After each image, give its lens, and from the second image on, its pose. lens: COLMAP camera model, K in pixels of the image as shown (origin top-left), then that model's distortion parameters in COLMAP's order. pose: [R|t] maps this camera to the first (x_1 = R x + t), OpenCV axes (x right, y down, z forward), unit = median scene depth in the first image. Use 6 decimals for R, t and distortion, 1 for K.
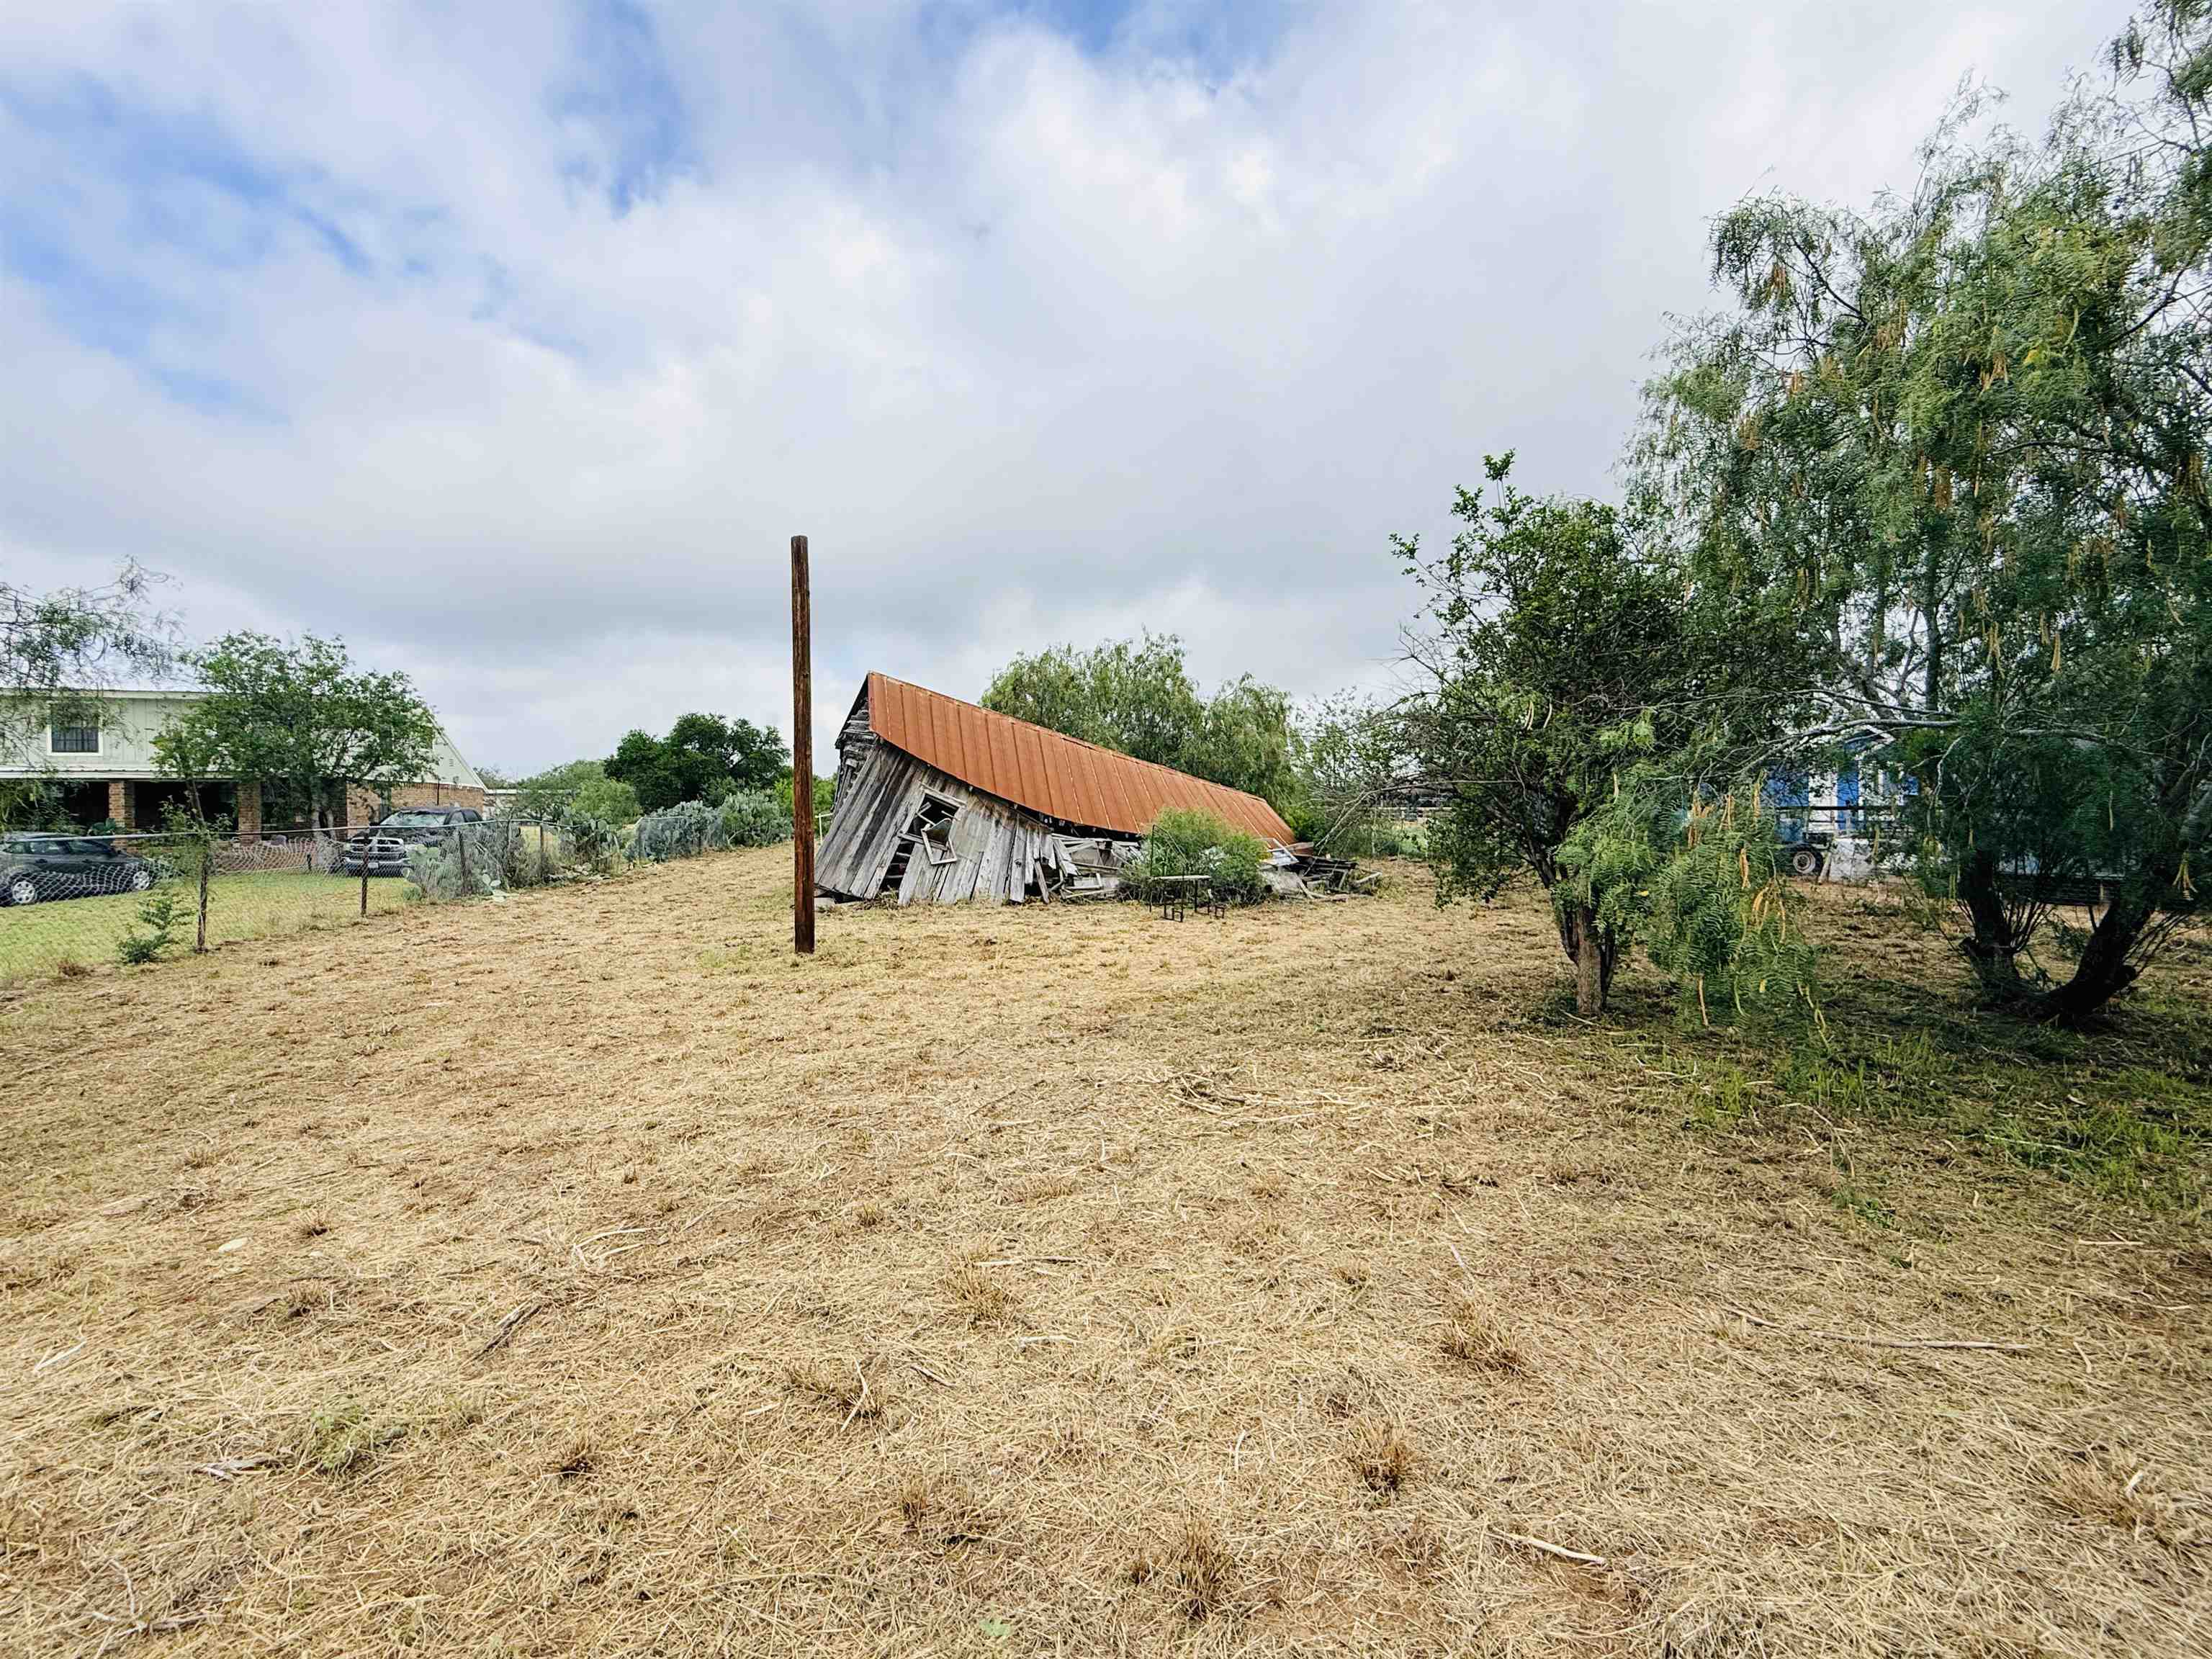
lens RADIAL K [[883.2, 0, 1106.0], [0, 883.2, 829.5], [0, 0, 1]] dist [0.002713, 0.000052]
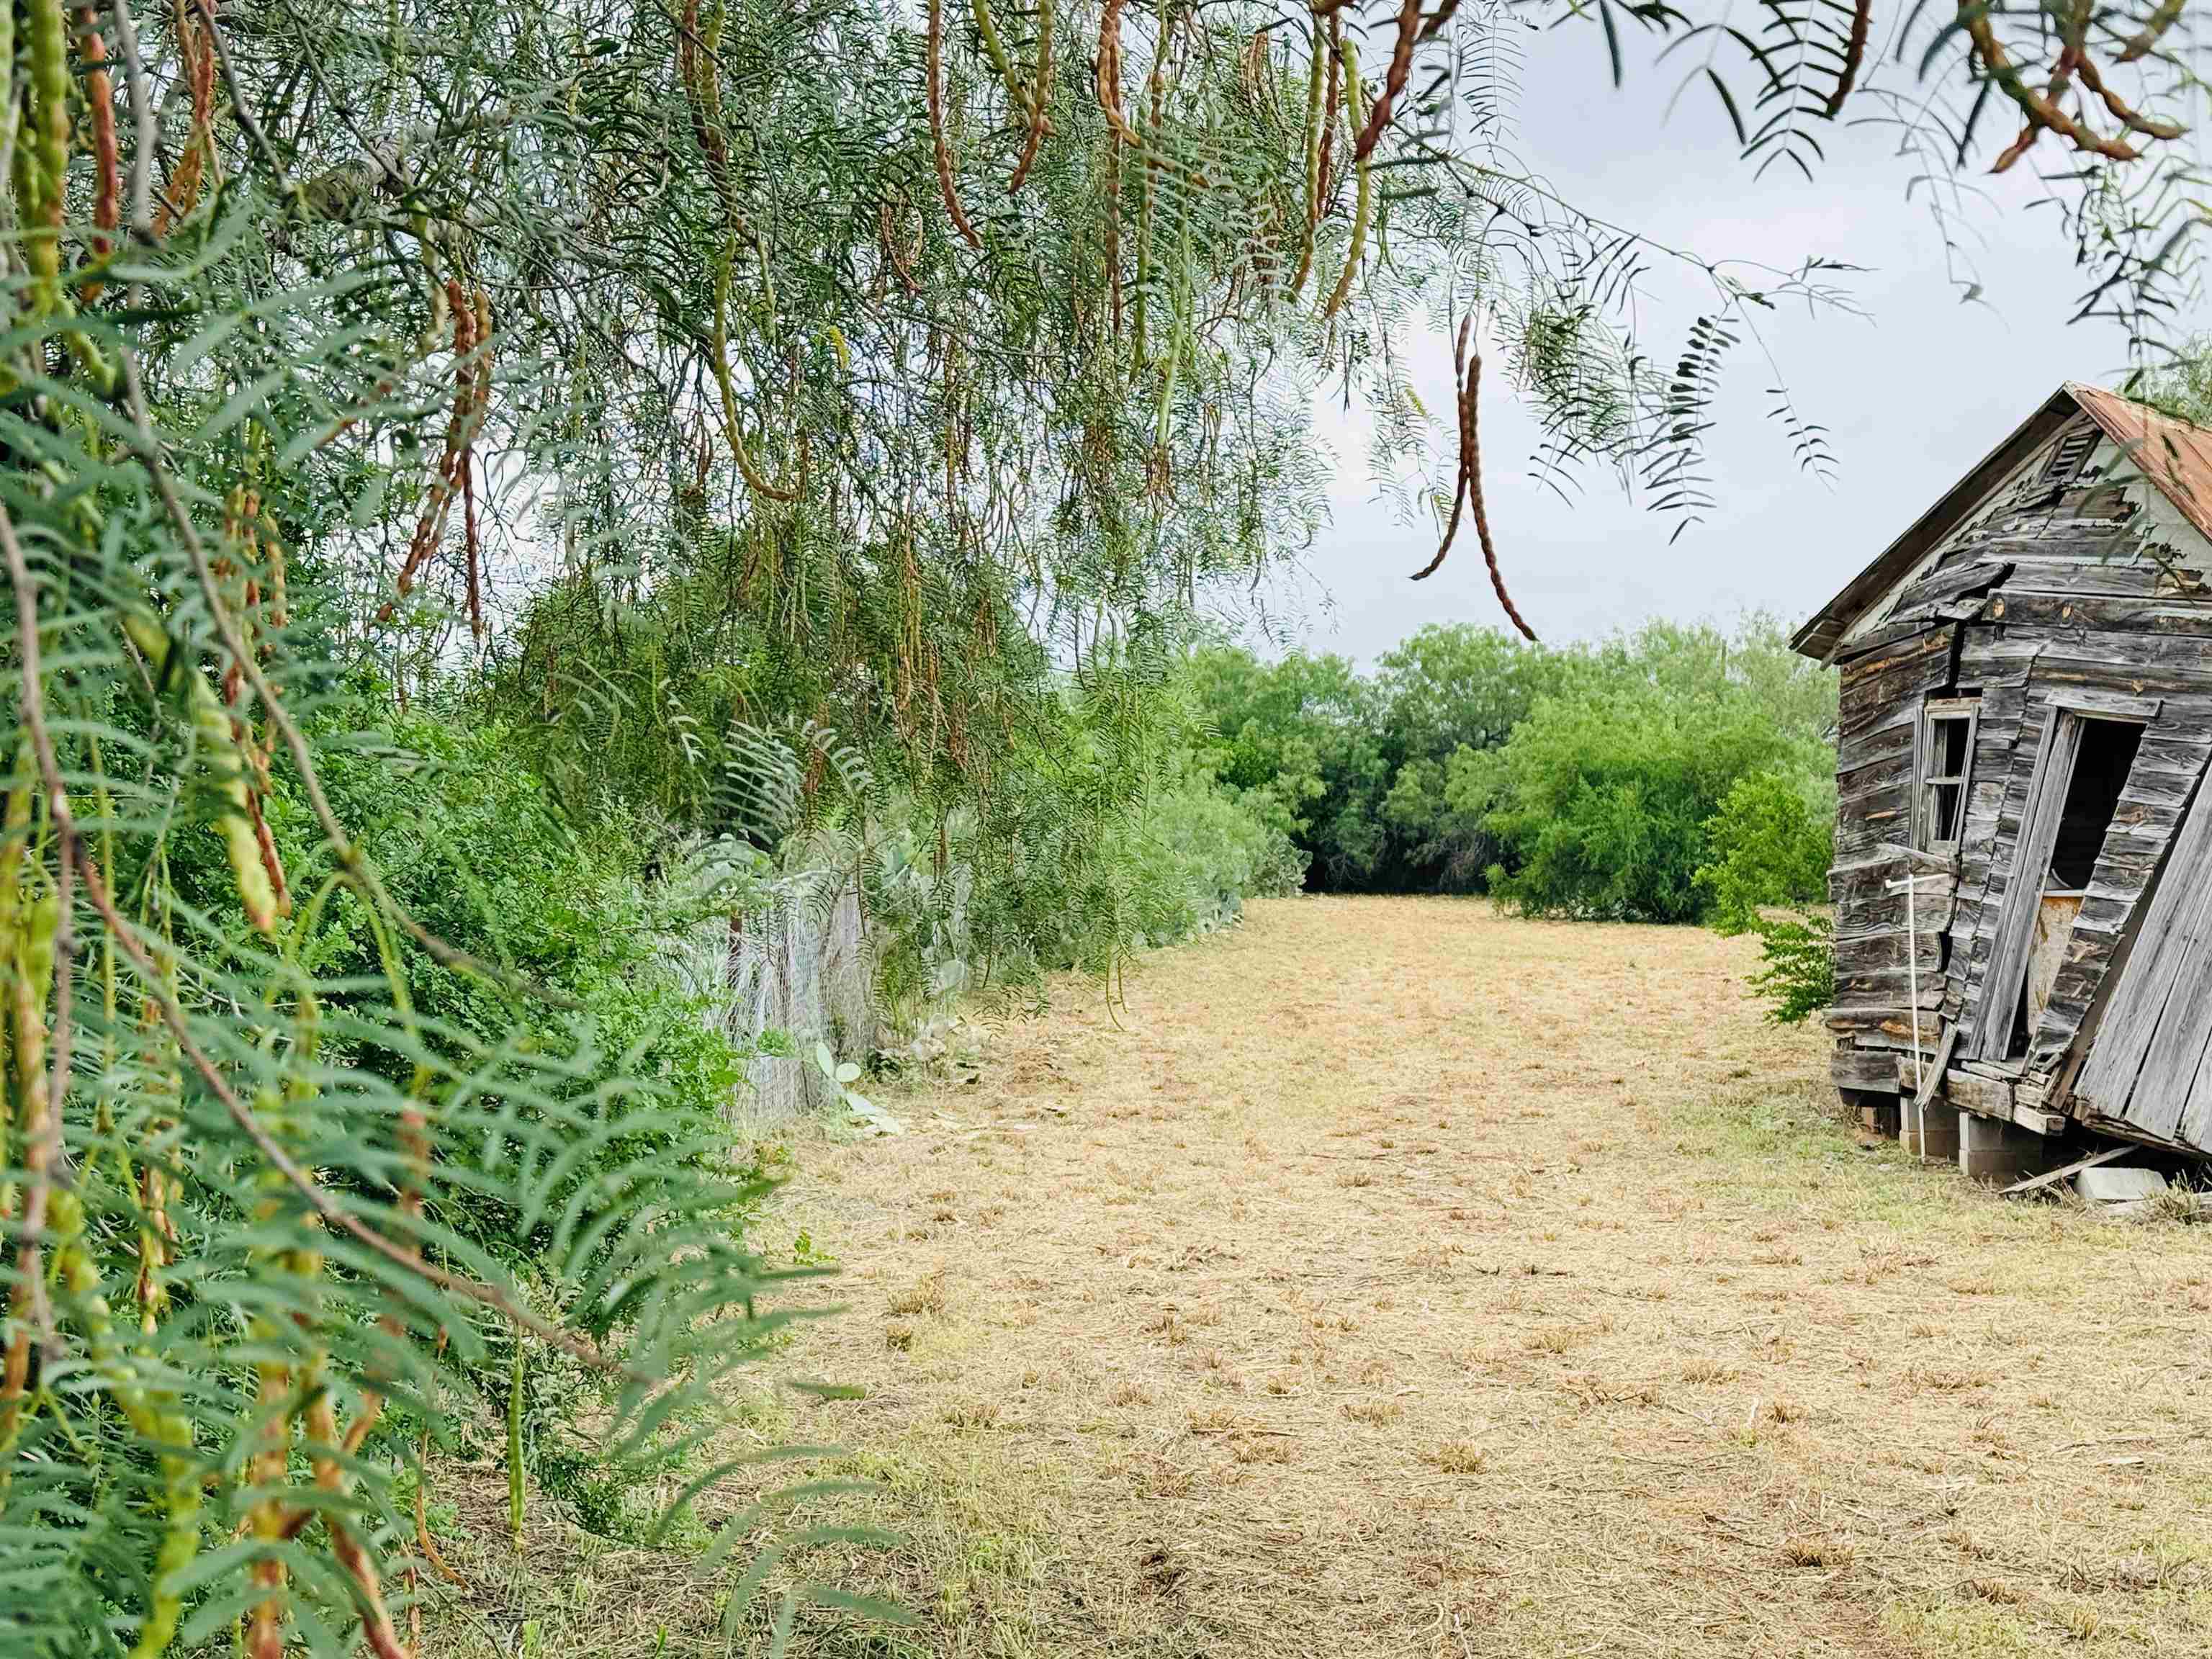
lens RADIAL K [[3049.0, 0, 1087.1], [0, 3049.0, 838.5], [0, 0, 1]] dist [0.149416, -0.097707]
pose [[0.979536, 0.020824, -0.200189, -0.392105], [-0.026318, 0.999345, -0.024823, 0.003175], [0.199541, 0.029583, 0.979443, -0.053527]]
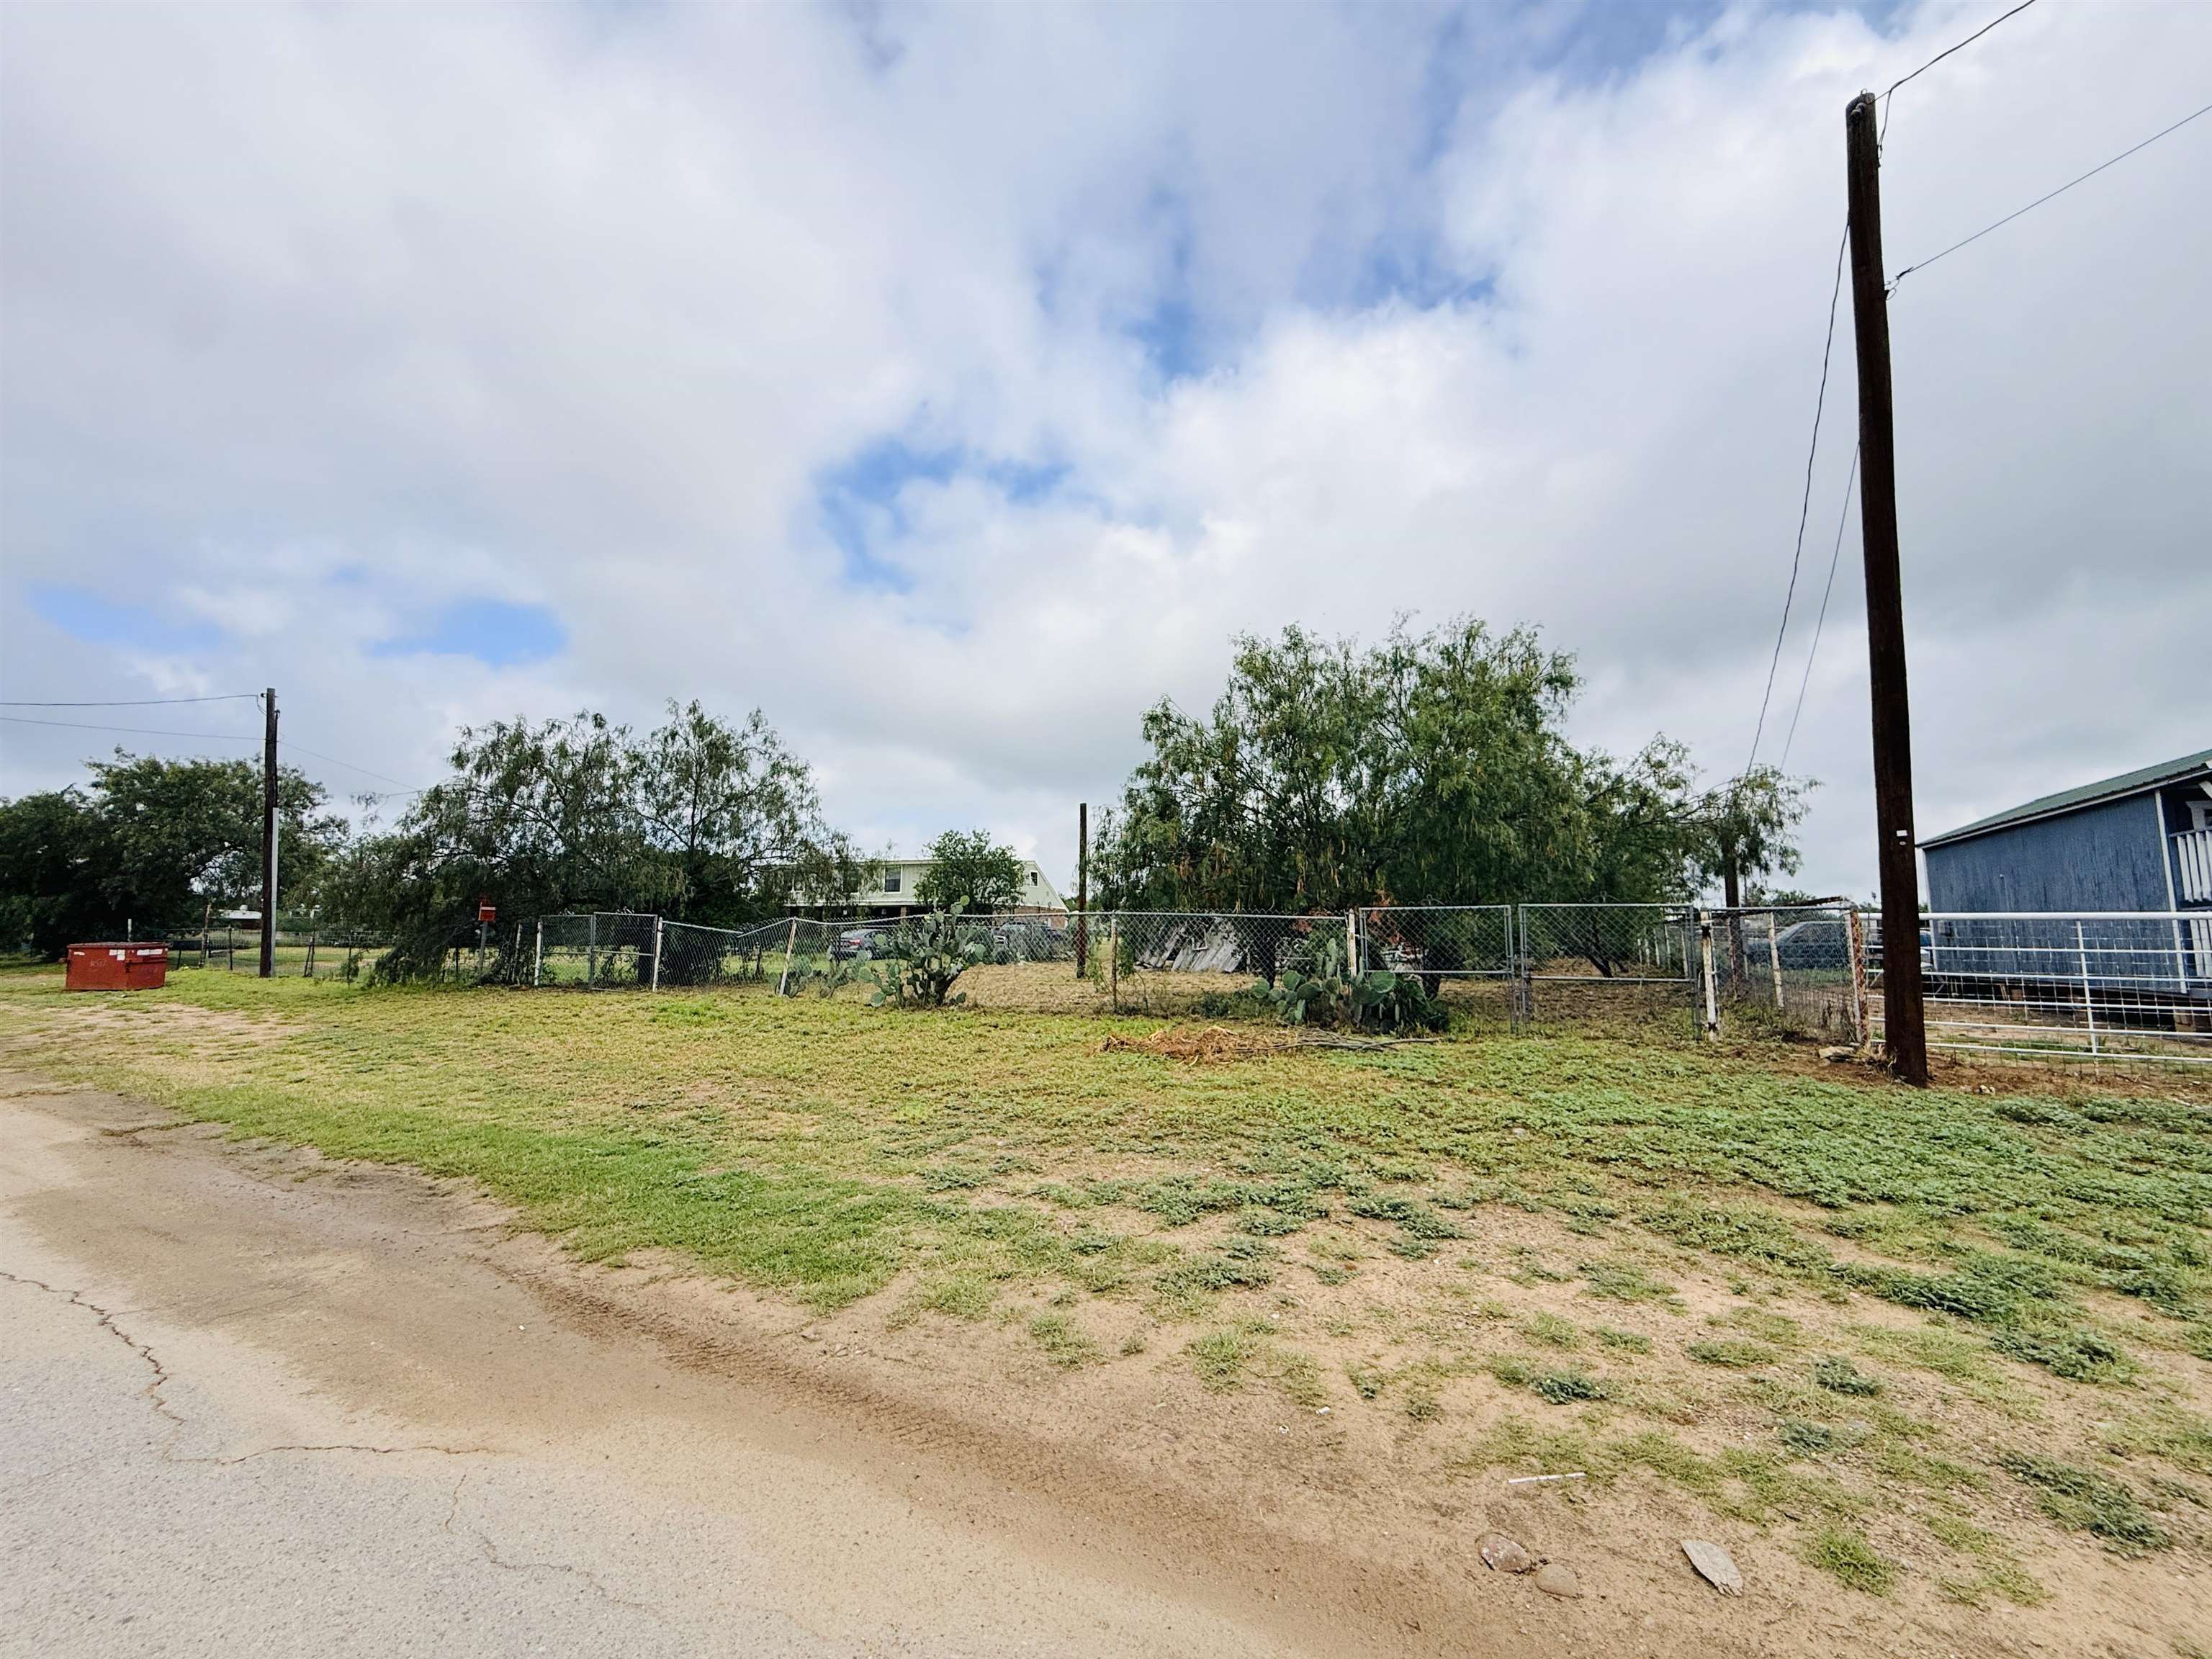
lens RADIAL K [[882.3, 0, 1126.6], [0, 882.3, 825.1], [0, 0, 1]] dist [-0.000472, 0.000193]
pose [[0.817483, -0.058041, -0.573021, 0.663571], [-0.023272, 0.990768, -0.133555, 0.026769], [0.575482, 0.122514, 0.808585, -0.512176]]
